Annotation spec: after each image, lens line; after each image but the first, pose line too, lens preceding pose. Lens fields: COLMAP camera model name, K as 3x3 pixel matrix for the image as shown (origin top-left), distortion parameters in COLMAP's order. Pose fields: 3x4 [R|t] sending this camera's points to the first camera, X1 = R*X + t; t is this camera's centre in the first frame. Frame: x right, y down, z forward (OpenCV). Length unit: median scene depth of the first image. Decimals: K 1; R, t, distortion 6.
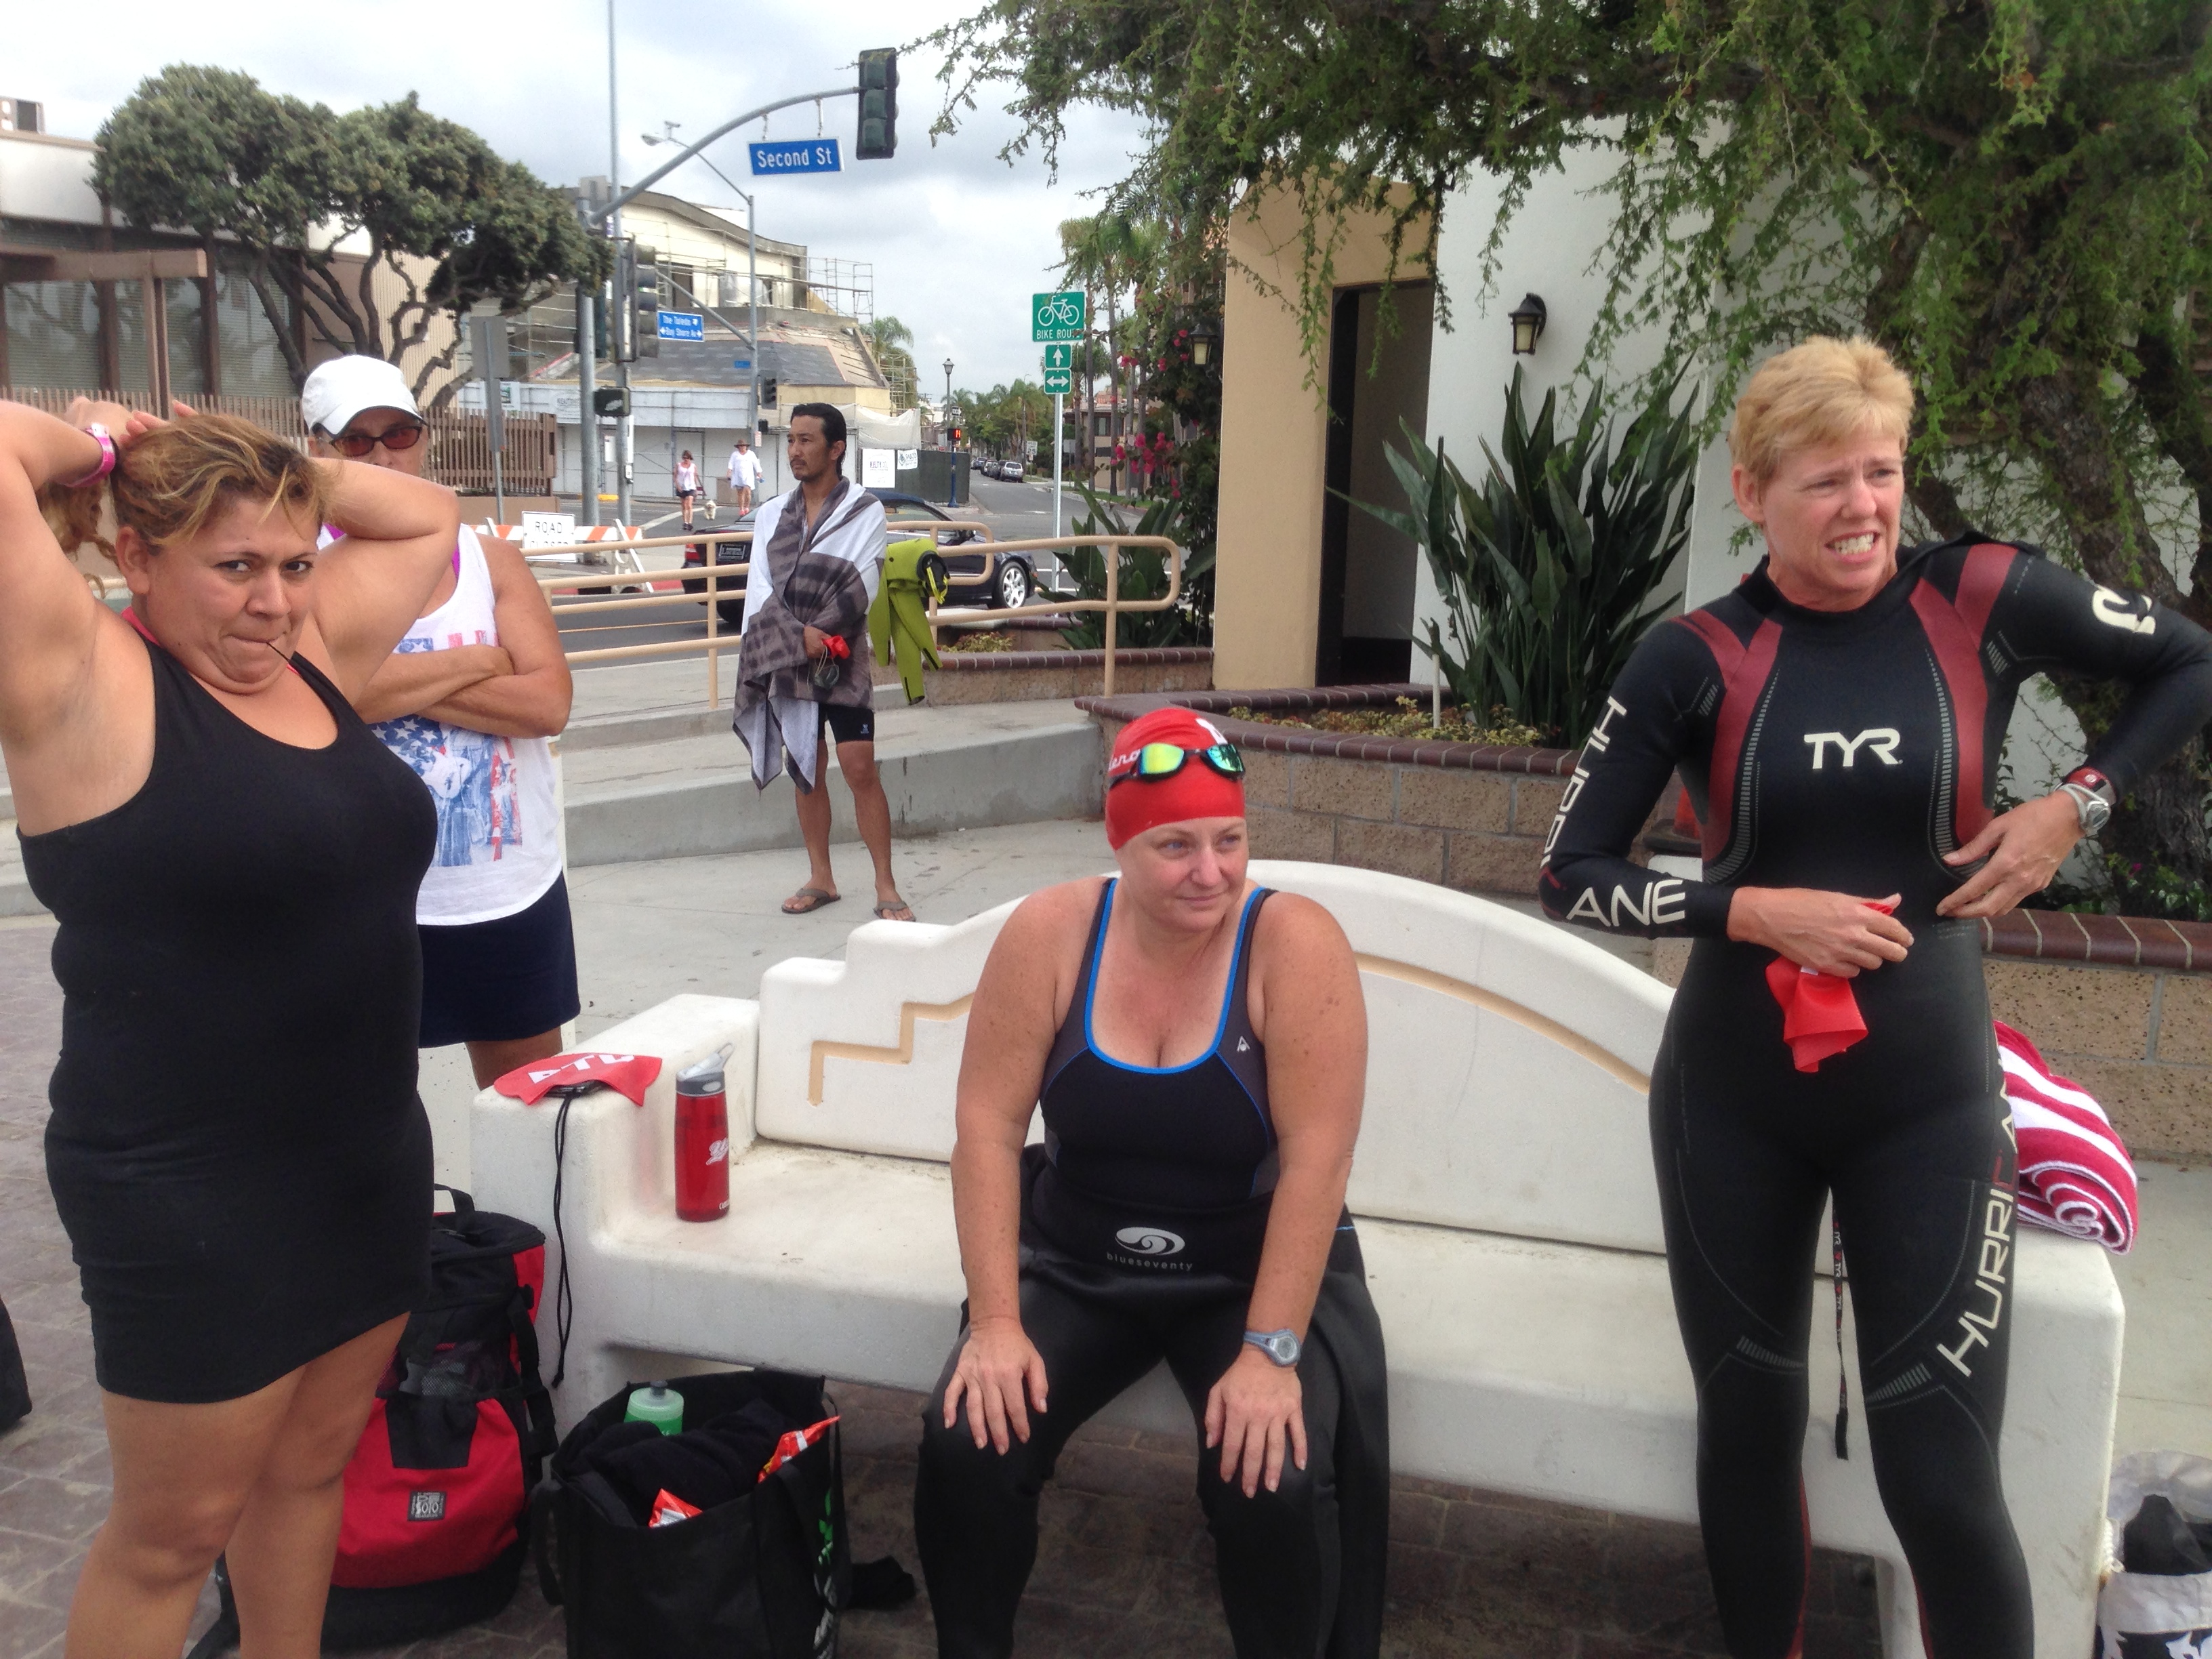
lens RADIAL K [[2262.3, 0, 1127.6], [0, 2262.3, 829.3], [0, 0, 1]] dist [0.102802, 0.000000]
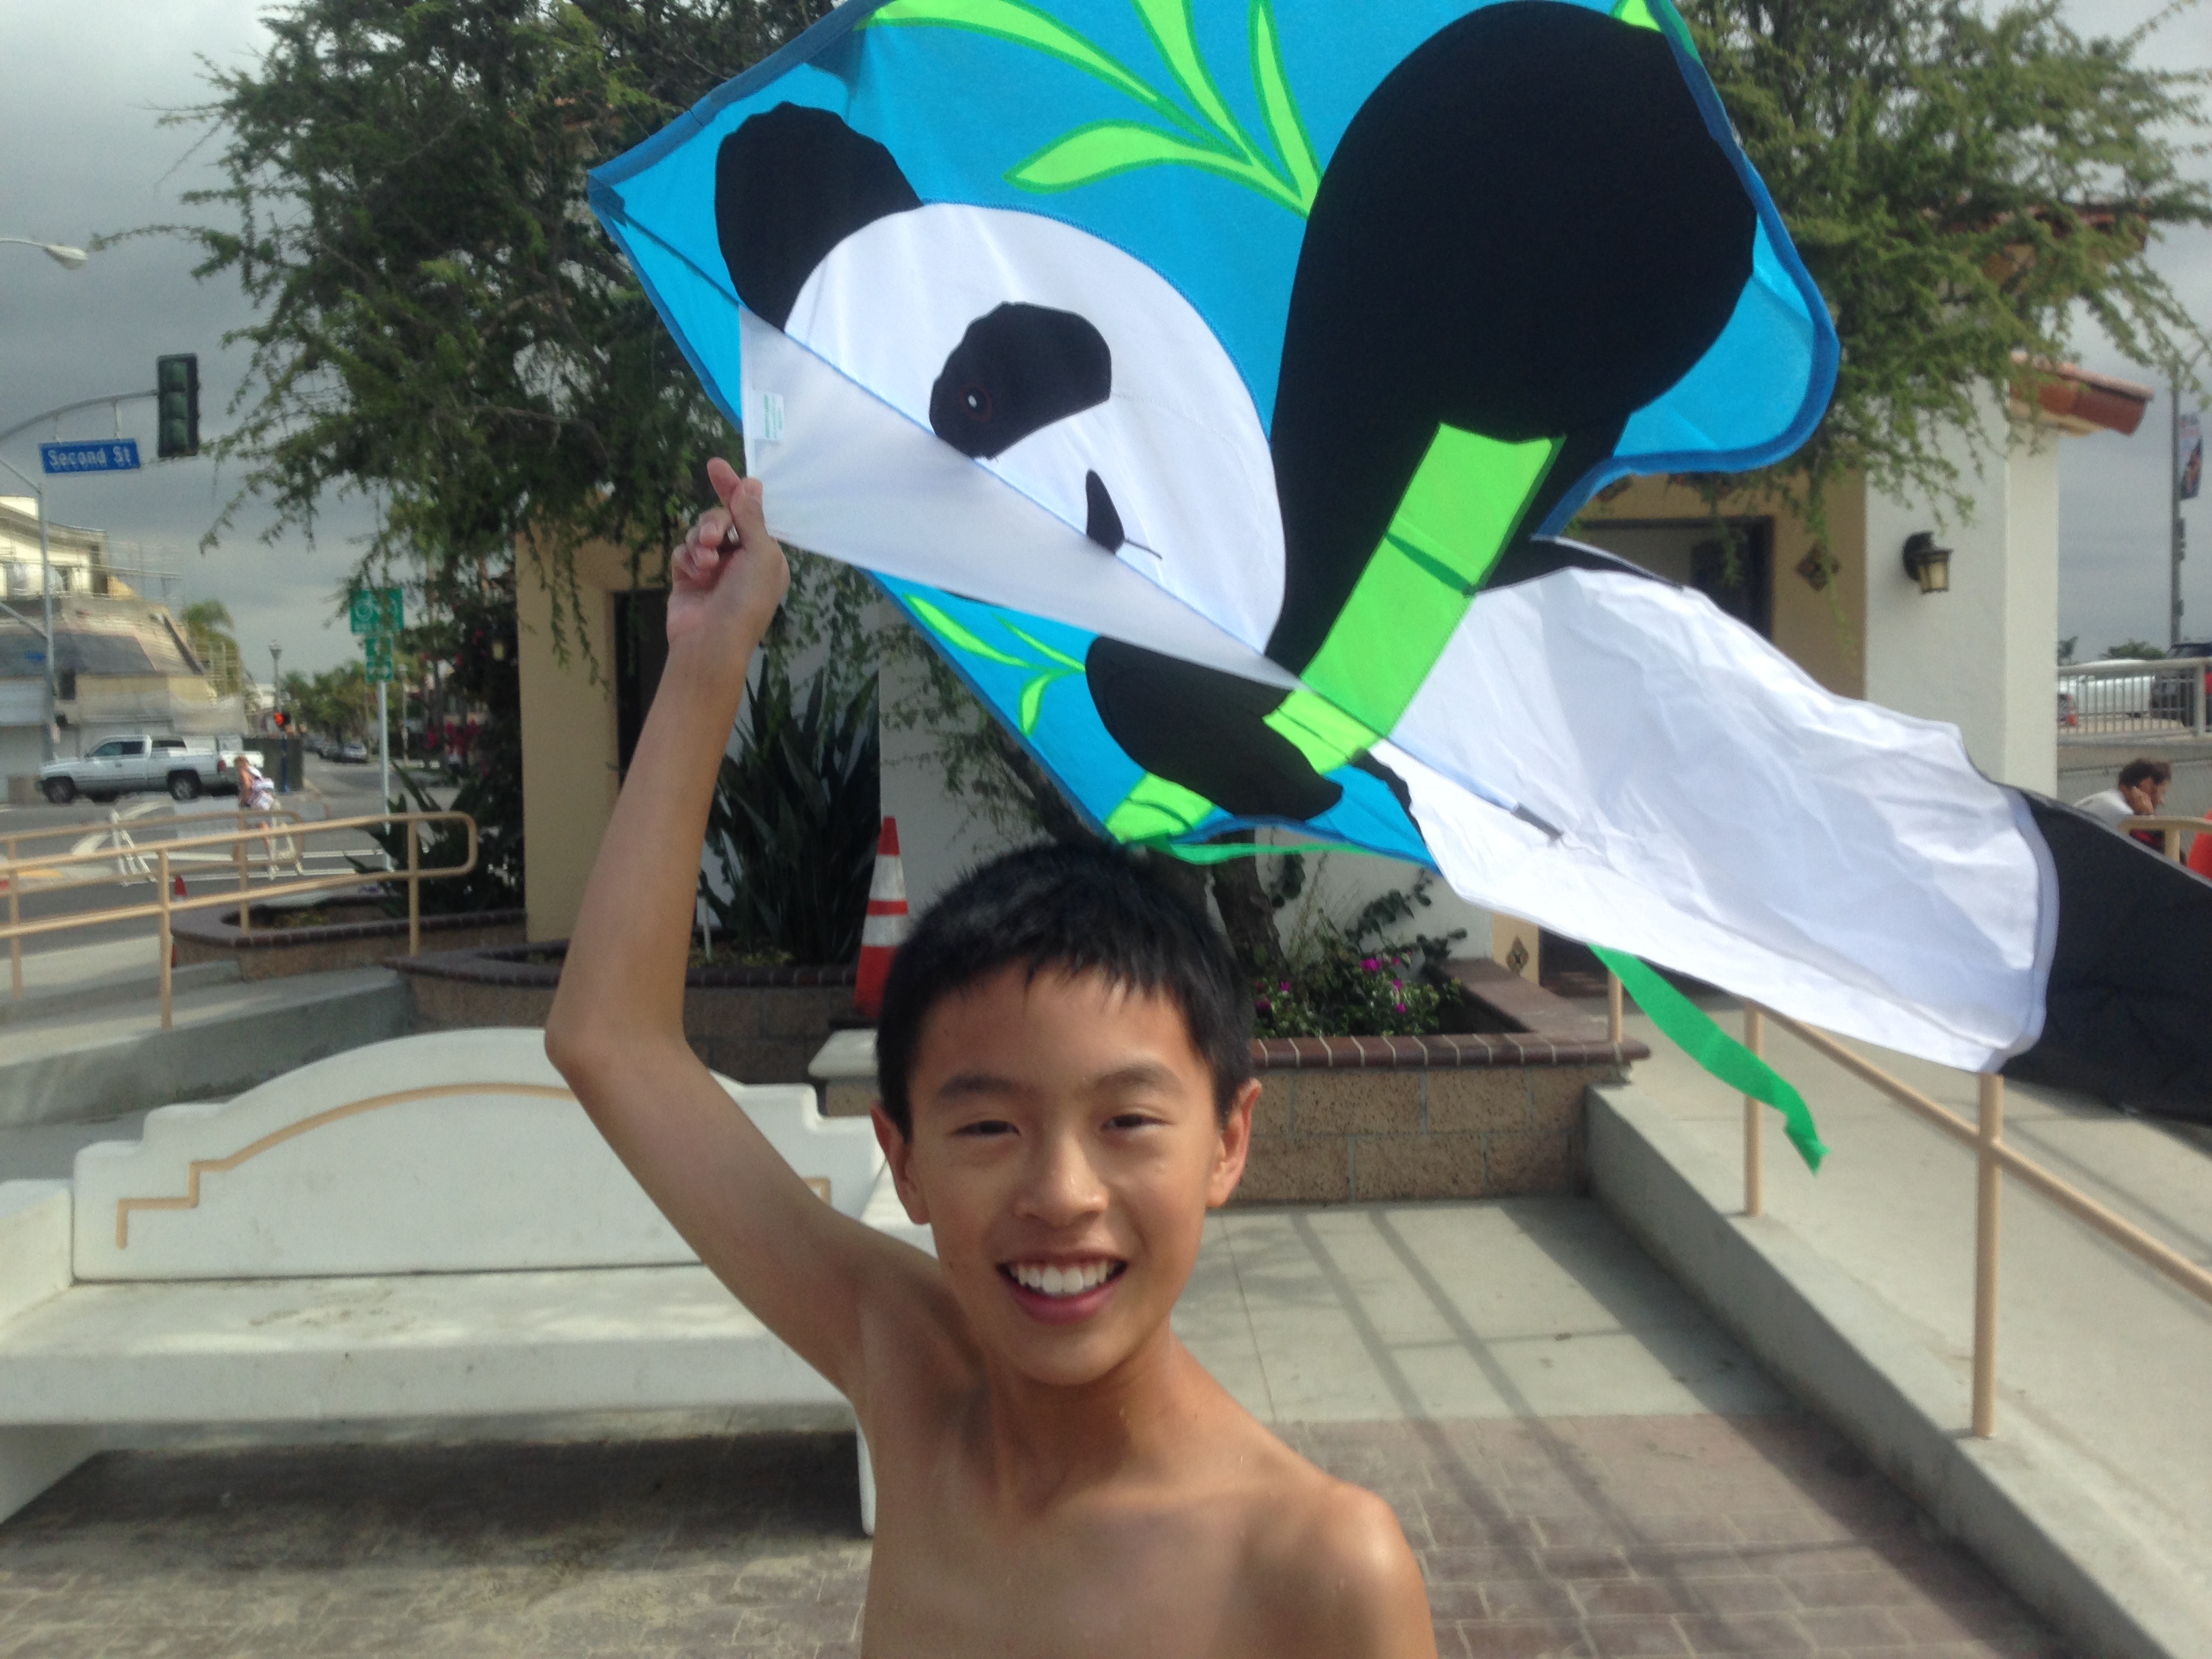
lens RADIAL K [[2262.3, 0, 1144.1], [0, 2262.3, 775.6], [0, 0, 1]] dist [0.102802, 0.000000]
pose [[0.959734, -0.053557, 0.275759, 0.023114], [0.090587, 0.988221, -0.123343, 0.019776], [-0.265905, 0.143357, 0.953280, -0.147288]]
